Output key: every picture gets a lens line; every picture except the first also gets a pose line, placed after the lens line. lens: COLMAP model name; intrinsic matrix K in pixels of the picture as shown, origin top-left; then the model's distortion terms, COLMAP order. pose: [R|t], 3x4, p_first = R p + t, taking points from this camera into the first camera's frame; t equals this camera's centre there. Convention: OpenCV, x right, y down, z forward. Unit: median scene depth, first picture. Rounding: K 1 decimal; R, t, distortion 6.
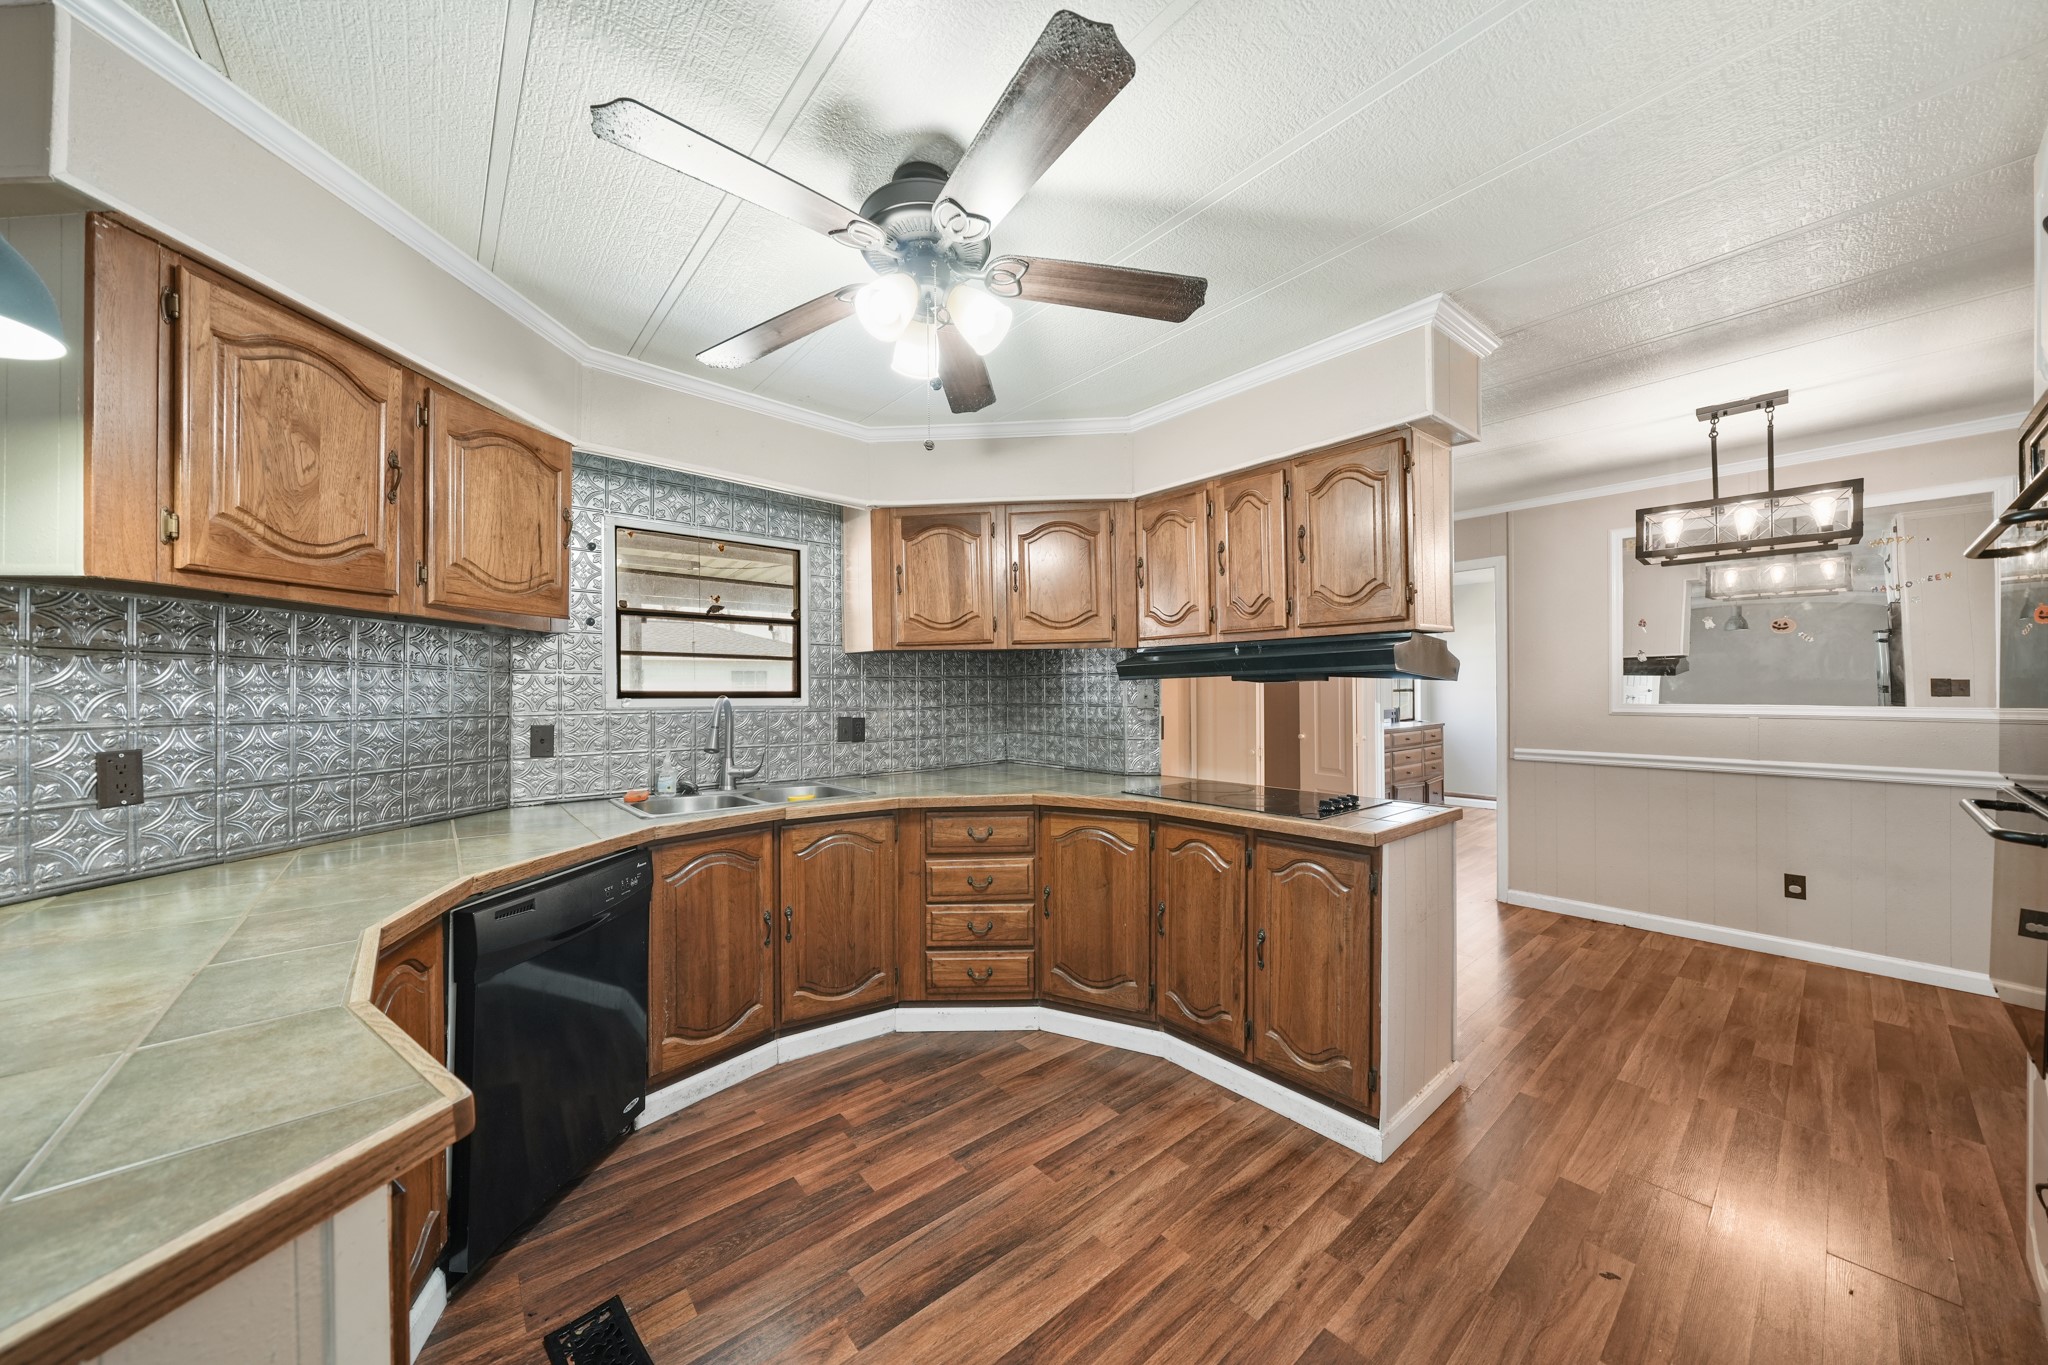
lens RADIAL K [[701.0, 0, 1024.0], [0, 701.0, 682.5], [0, 0, 1]] dist [-0.000506, 0.000040]
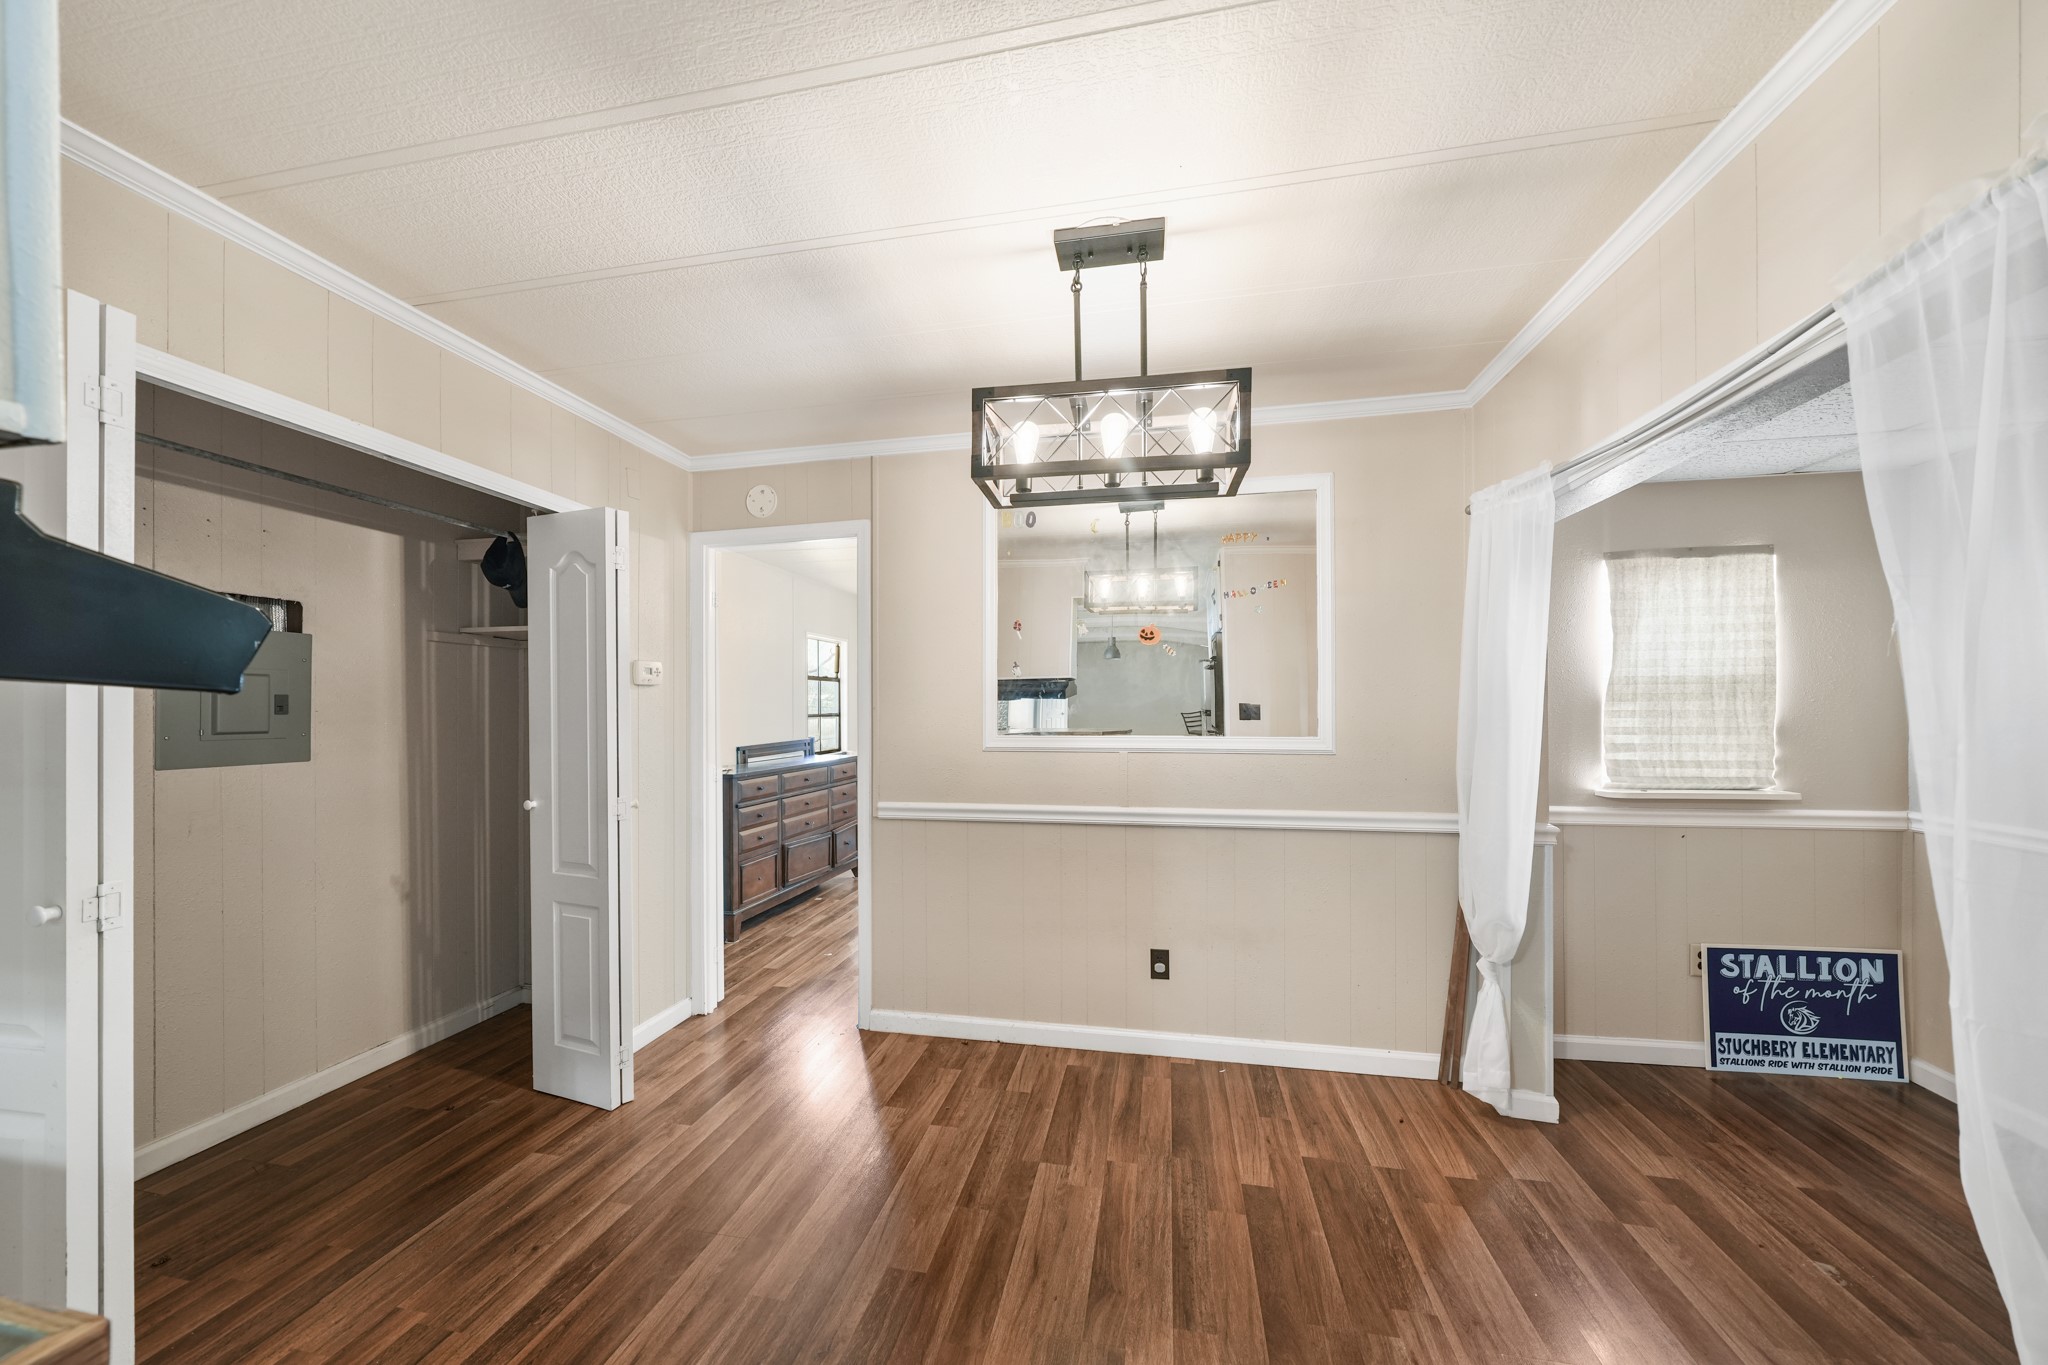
lens RADIAL K [[701.0, 0, 1024.0], [0, 701.0, 682.5], [0, 0, 1]] dist [-0.000506, 0.000040]
pose [[0.787747, 0.026122, 0.615445, 0.495093], [-0.005587, 0.999362, -0.035266, 0.000634], [-0.615974, 0.024342, 0.787391, 0.474210]]
